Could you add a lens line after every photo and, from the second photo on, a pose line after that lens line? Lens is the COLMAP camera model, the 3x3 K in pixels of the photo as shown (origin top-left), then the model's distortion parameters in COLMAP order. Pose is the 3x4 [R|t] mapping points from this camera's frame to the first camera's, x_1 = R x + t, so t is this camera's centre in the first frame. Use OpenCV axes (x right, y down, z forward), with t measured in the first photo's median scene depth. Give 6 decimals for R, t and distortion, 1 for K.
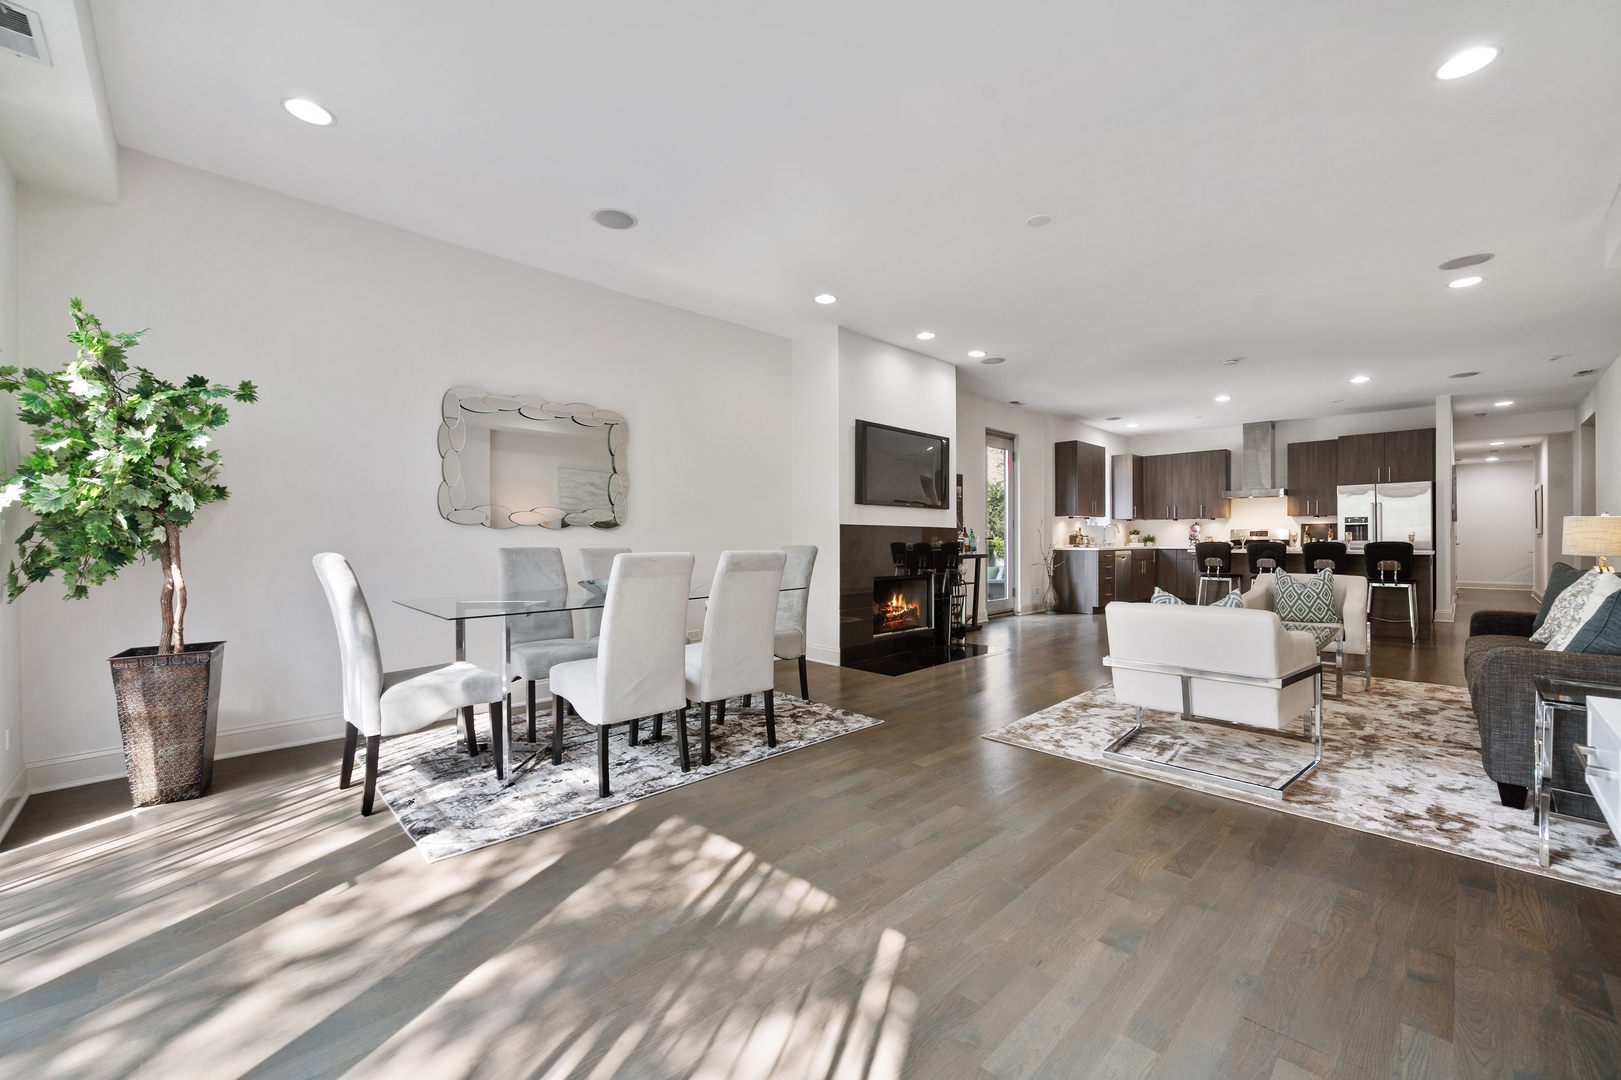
lens RADIAL K [[638.2, 0, 802.8], [0, 638.2, 537.9], [0, 0, 1]] dist [-0.002300, -0.000347]
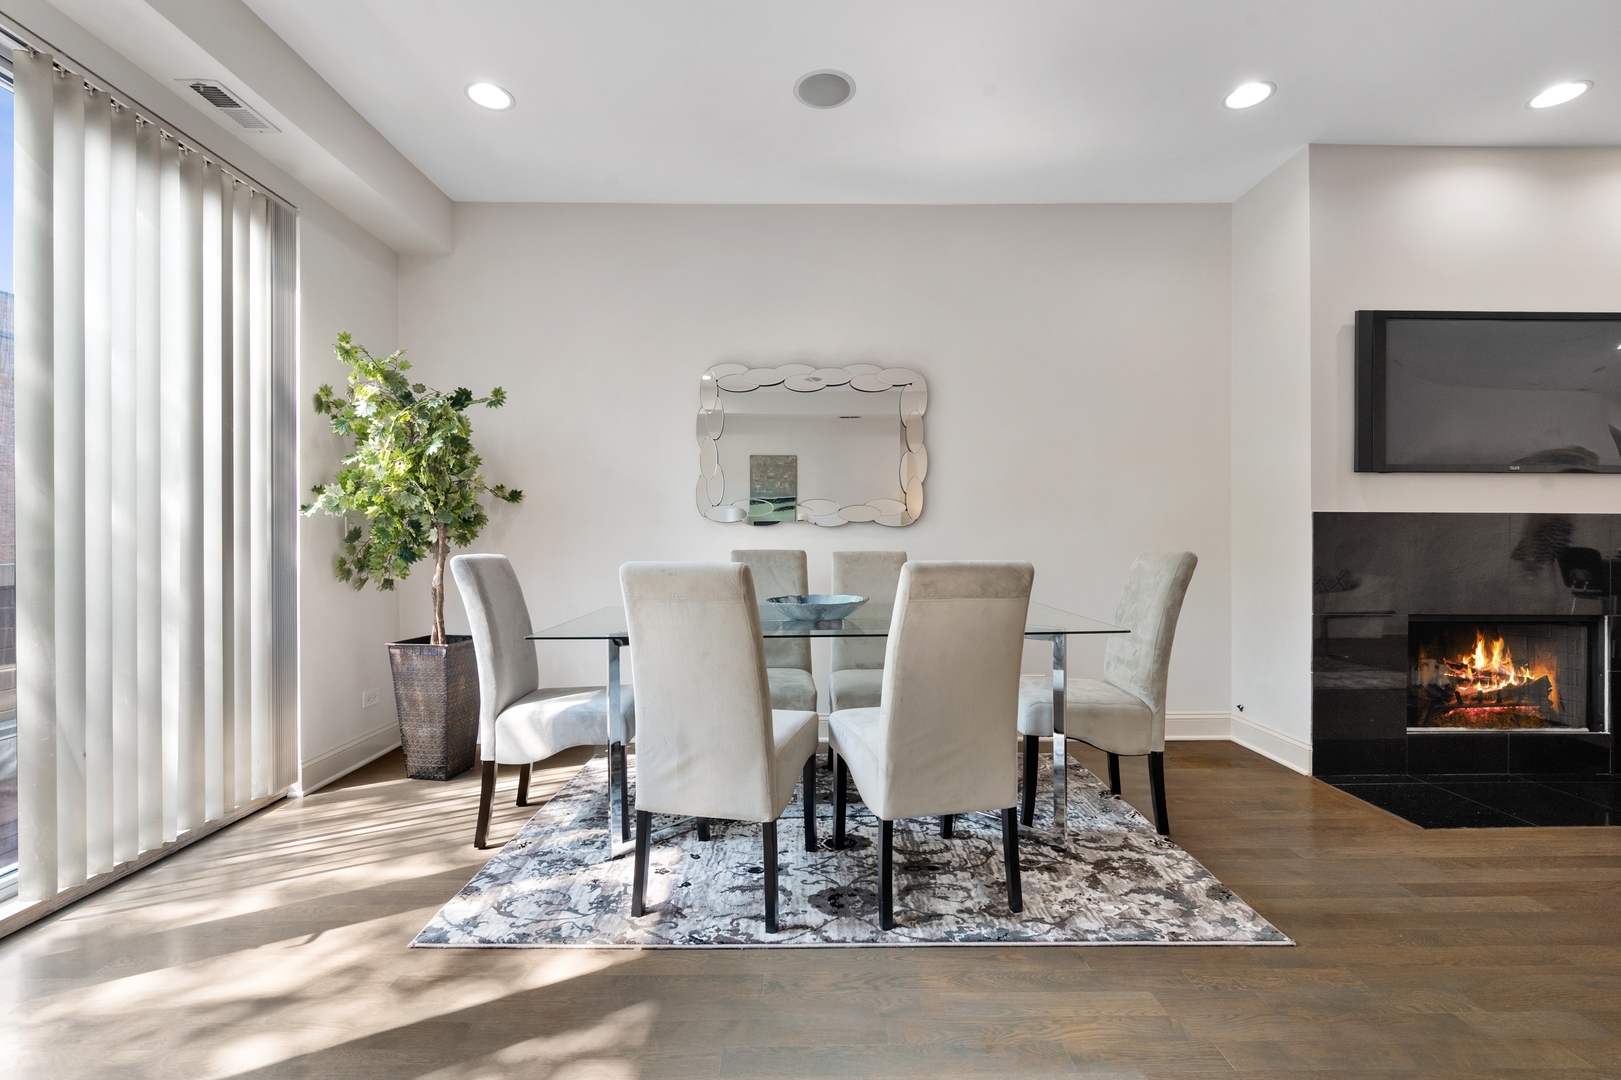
lens RADIAL K [[692.2, 0, 810.5], [0, 692.2, 540.0], [0, 0, 1]] dist [-0.000075, 0.000270]
pose [[0.729667, 0.000953, -0.683802, 0.107789], [0.001182, 0.999996, 0.002654, 0.000126], [0.683802, -0.002745, 0.729663, 0.207137]]
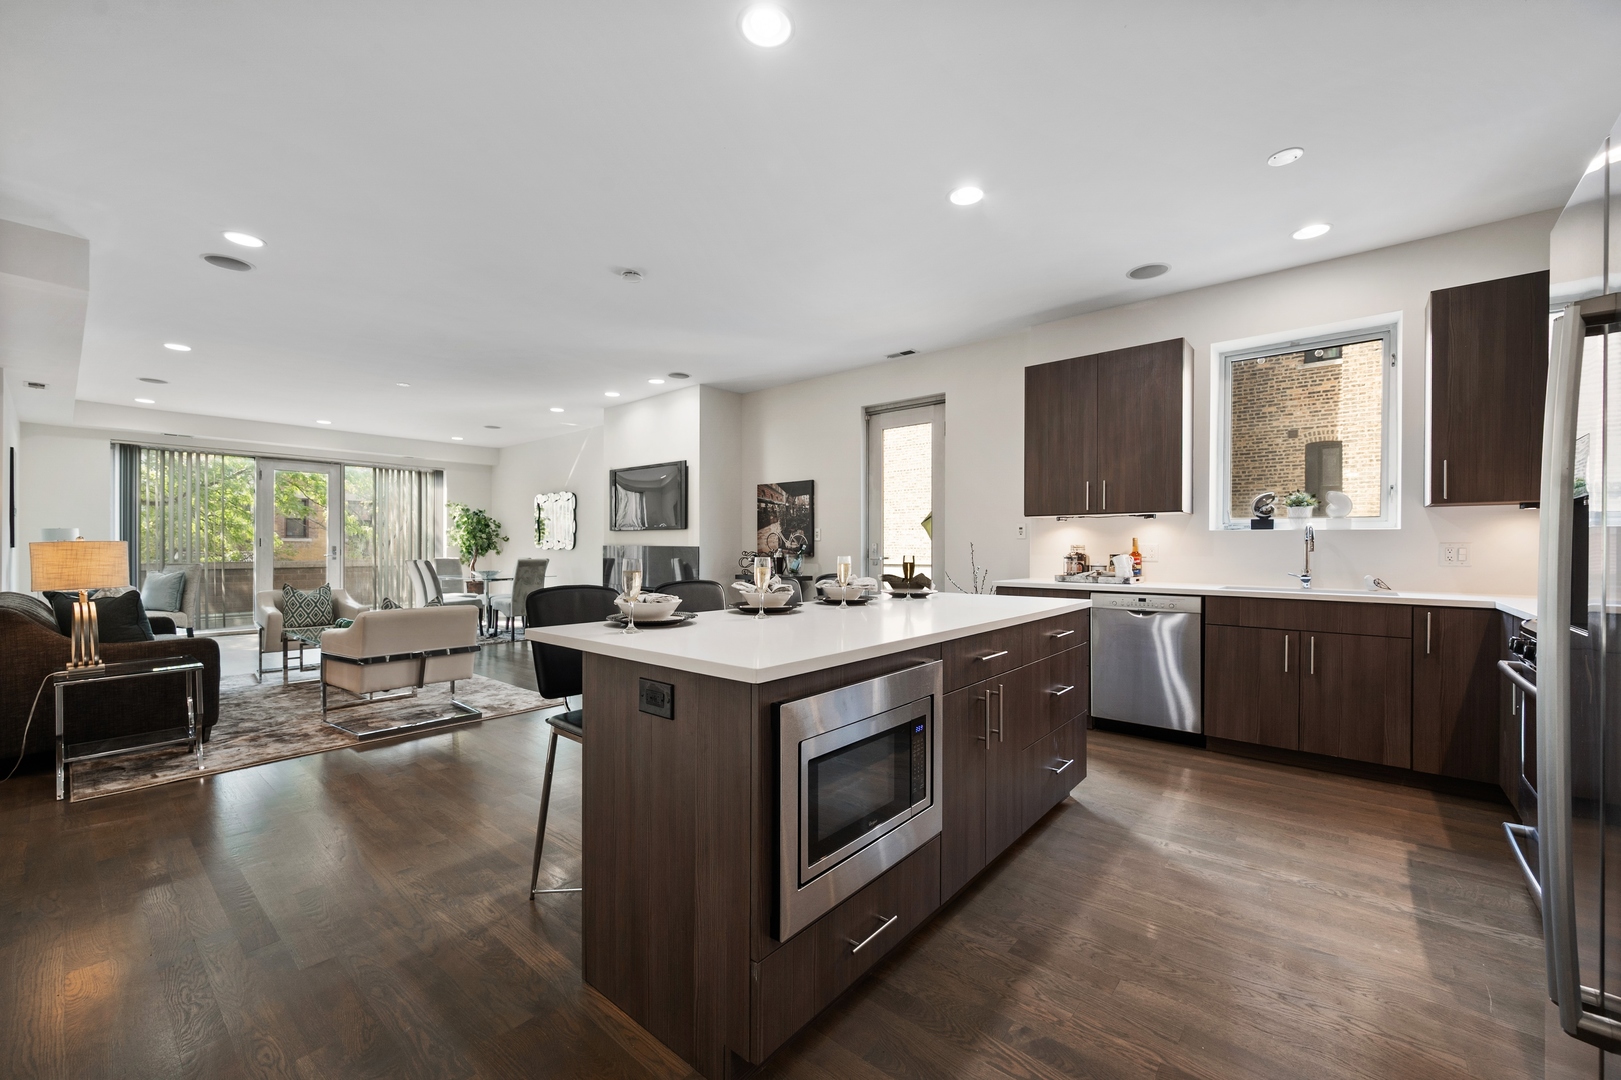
lens RADIAL K [[634.7, 0, 802.1], [0, 634.7, 548.3], [0, 0, 1]] dist [-0.000523, -0.000071]
pose [[0.095578, 0.002865, -0.995418, 1.139287], [0.000159, 0.999996, 0.002894, -0.014172], [0.995422, -0.000435, 0.095577, 0.972312]]
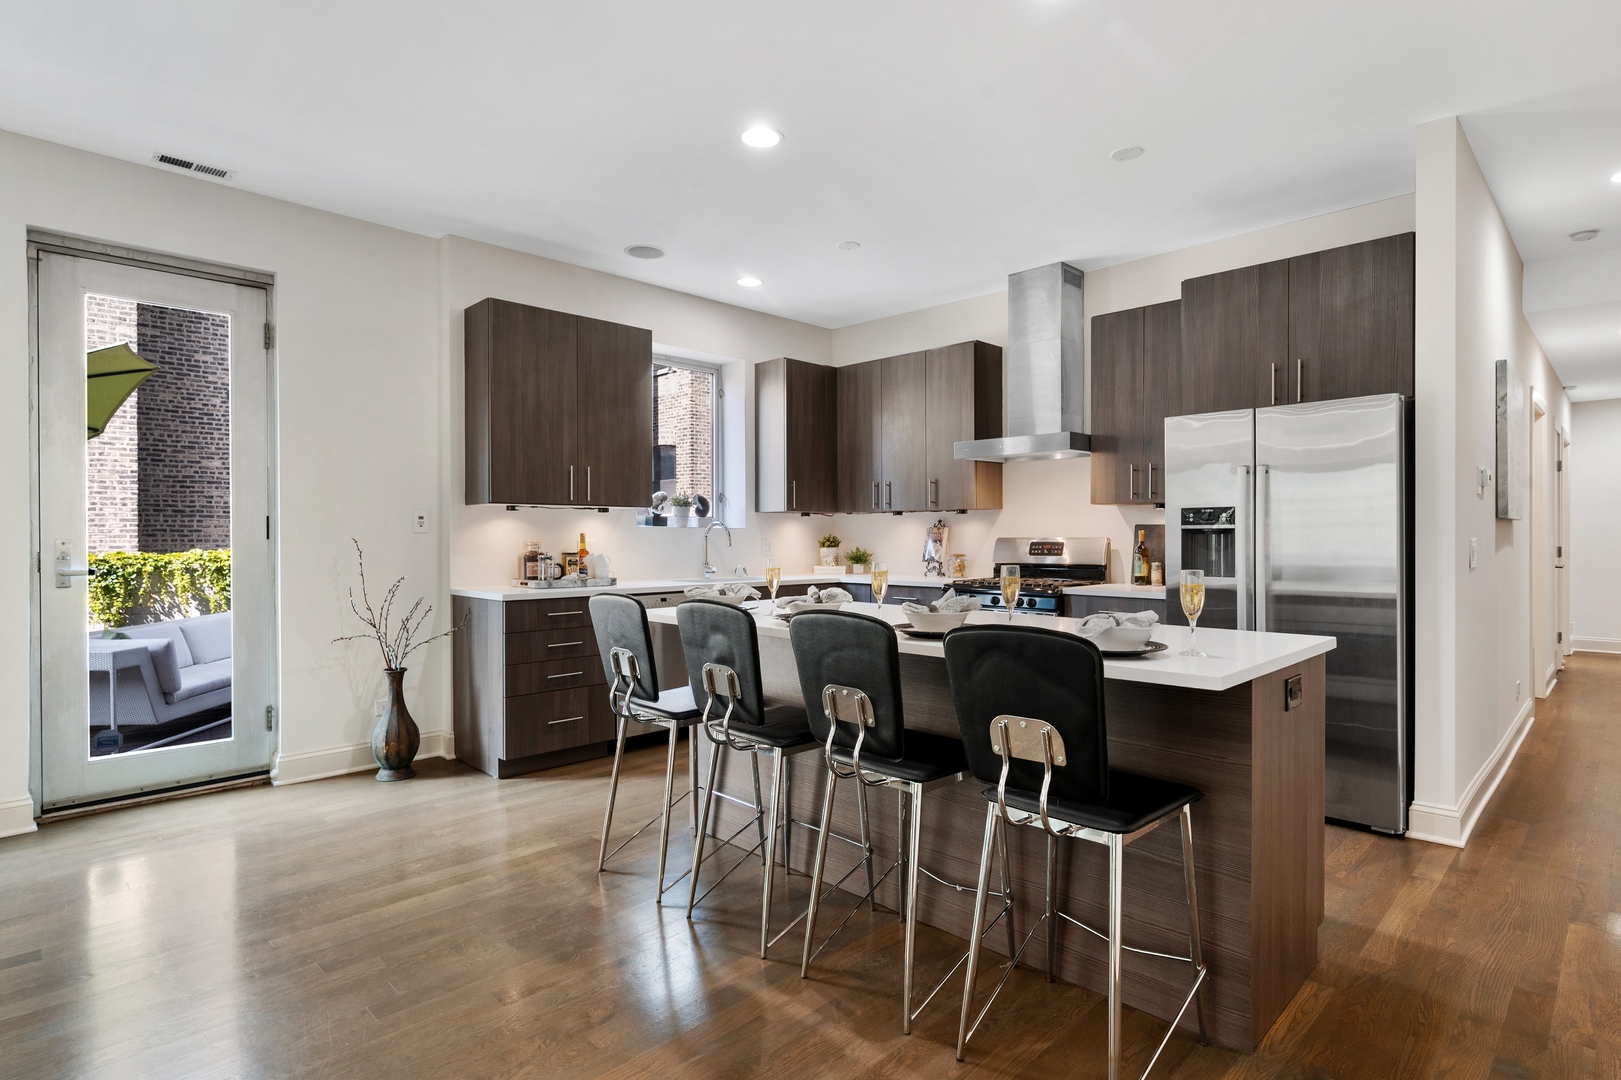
lens RADIAL K [[832.4, 0, 811.9], [0, 832.4, 534.7], [0, 0, 1]] dist [-0.008698, 0.000705]
pose [[0.999886, 0.000540, 0.015077, 0.759806], [-0.000543, 1.000000, 0.000210, -0.021096], [-0.015077, -0.000218, 0.999886, 0.653234]]
